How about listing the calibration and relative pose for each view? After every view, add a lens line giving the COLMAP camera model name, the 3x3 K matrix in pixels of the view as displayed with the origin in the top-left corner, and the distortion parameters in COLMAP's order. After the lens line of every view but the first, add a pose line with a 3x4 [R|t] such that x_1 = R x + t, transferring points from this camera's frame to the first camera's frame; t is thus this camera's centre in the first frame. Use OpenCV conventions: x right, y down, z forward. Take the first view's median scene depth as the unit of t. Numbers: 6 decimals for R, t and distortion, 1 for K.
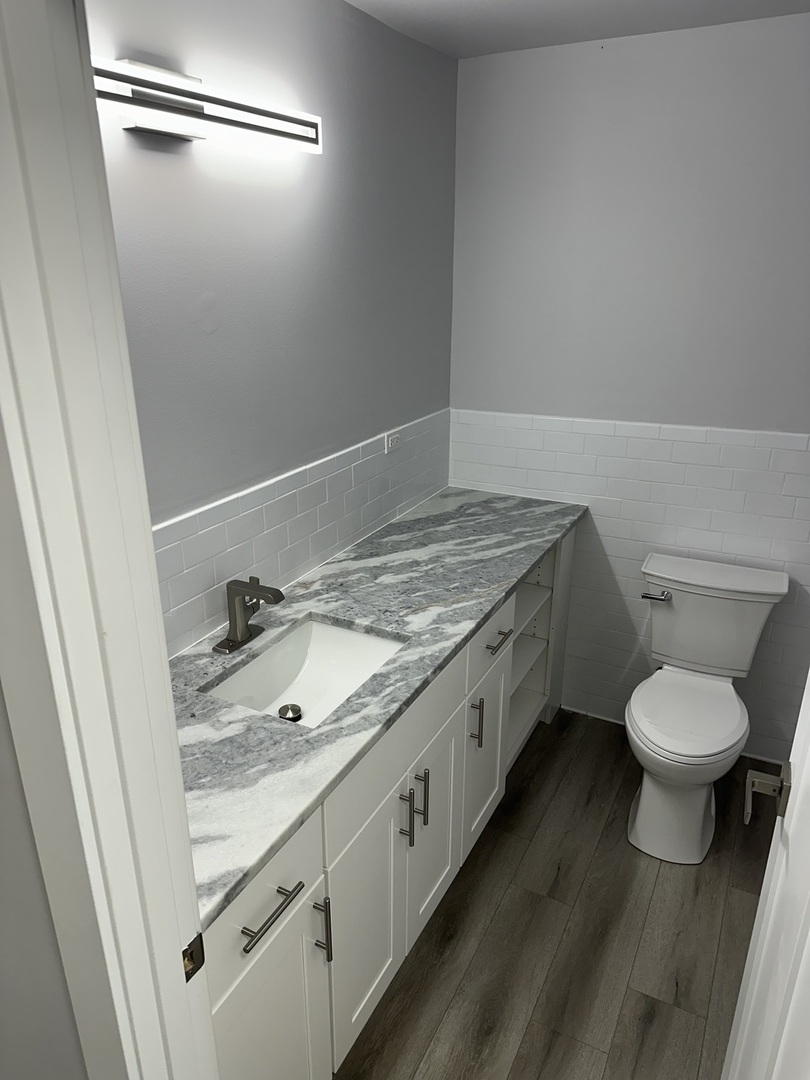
lens RADIAL K [[756.8, 0, 403.6], [0, 756.8, 540.8], [0, 0, 1]] dist [-0.006427, 0.002524]
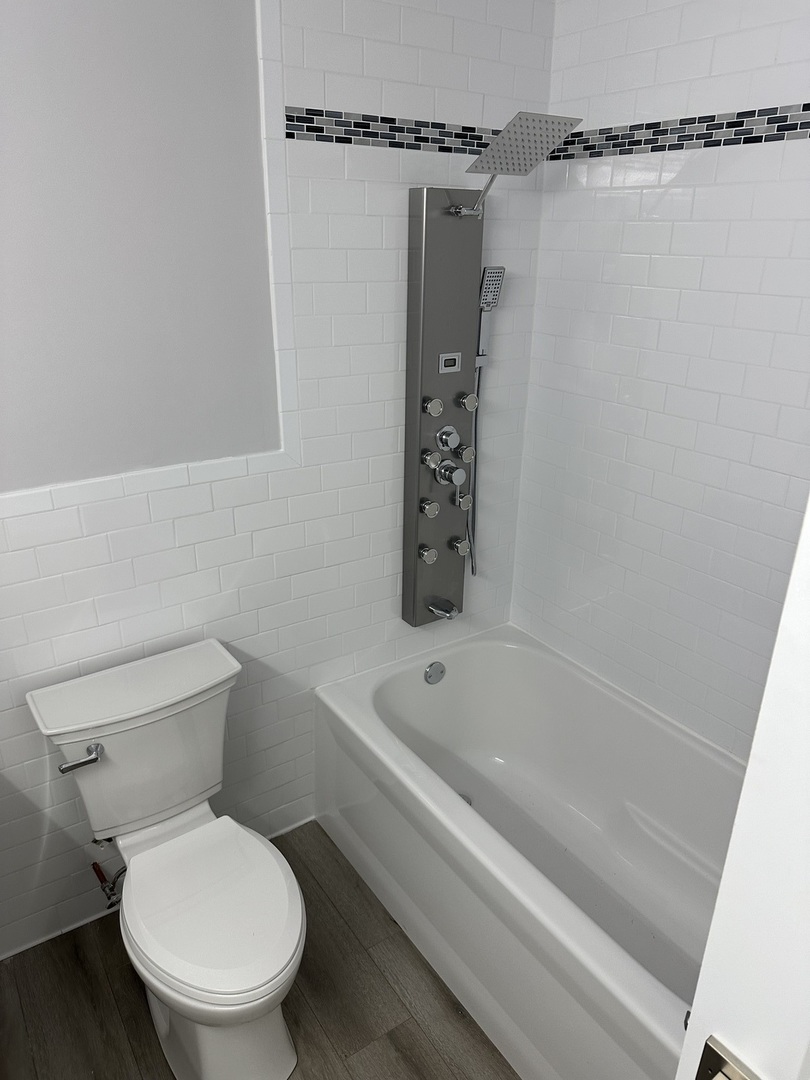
lens RADIAL K [[756.8, 0, 403.9], [0, 756.8, 540.5], [0, 0, 1]] dist [-0.006427, 0.002524]
pose [[0.478917, -0.319875, 0.817507, 0.004348], [0.282637, 0.937849, 0.201386, -0.150878], [-0.831117, 0.134610, 0.539560, 0.406823]]
